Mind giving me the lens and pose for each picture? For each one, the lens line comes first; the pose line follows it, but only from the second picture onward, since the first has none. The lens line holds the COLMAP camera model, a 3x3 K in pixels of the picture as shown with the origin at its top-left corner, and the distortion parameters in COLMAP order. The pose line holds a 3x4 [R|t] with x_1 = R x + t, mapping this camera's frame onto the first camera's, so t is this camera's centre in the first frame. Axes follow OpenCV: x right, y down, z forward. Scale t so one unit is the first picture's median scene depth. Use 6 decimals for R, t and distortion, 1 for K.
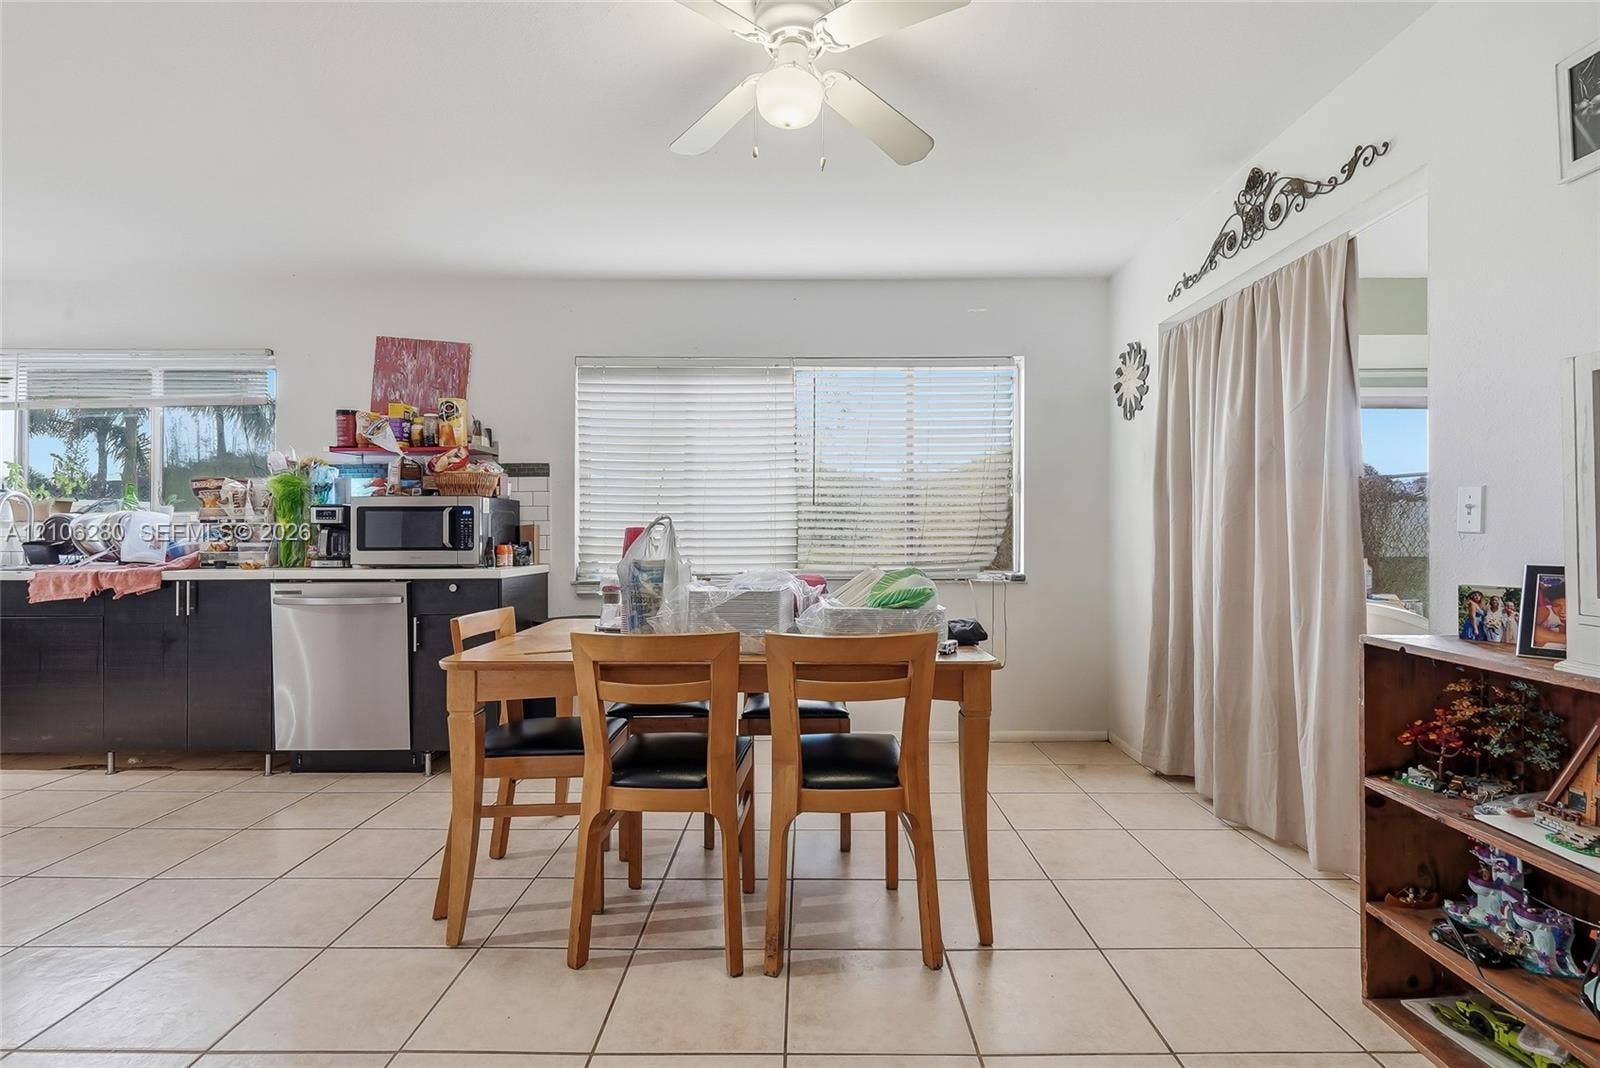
lens RADIAL K [[767.9, 0, 800.5], [0, 767.9, 529.9], [0, 0, 1]] dist [-0.002011, -0.000518]
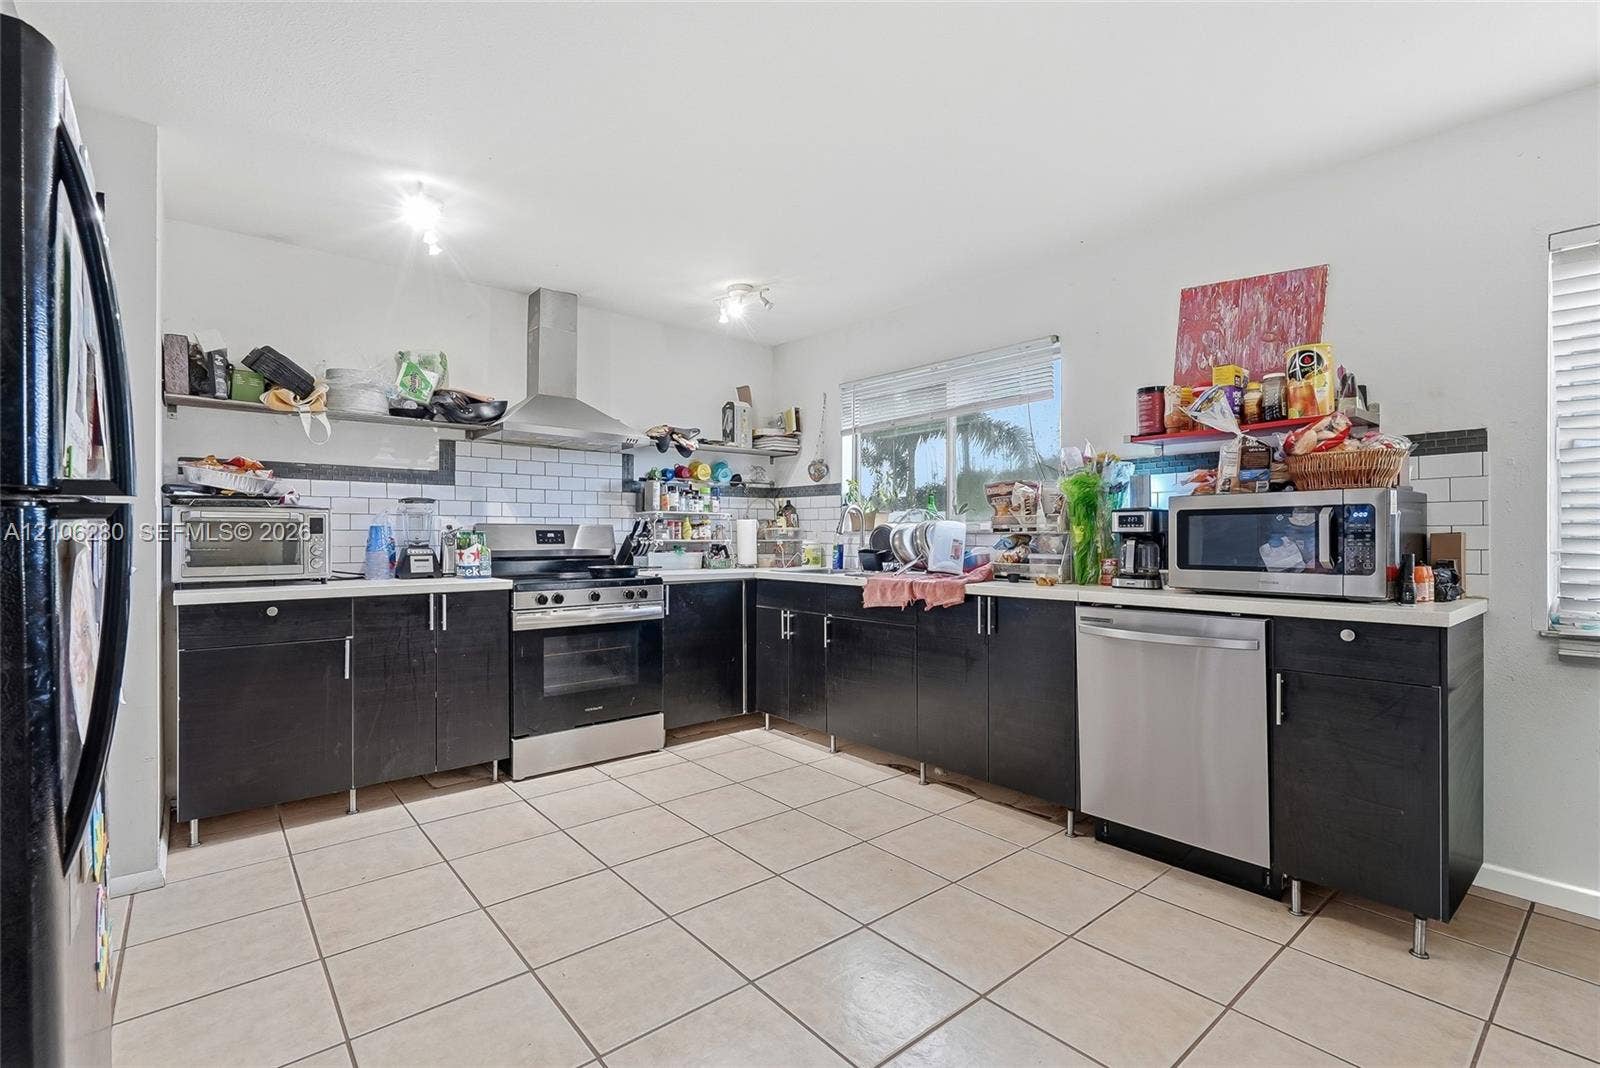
lens RADIAL K [[716.9, 0, 797.4], [0, 716.9, 537.9], [0, 0, 1]] dist [0.002932, -0.007108]
pose [[0.643139, 0.002599, -0.765745, -0.272714], [0.005283, 0.999955, 0.007831, -0.010201], [0.765732, -0.009082, 0.643096, 0.259817]]
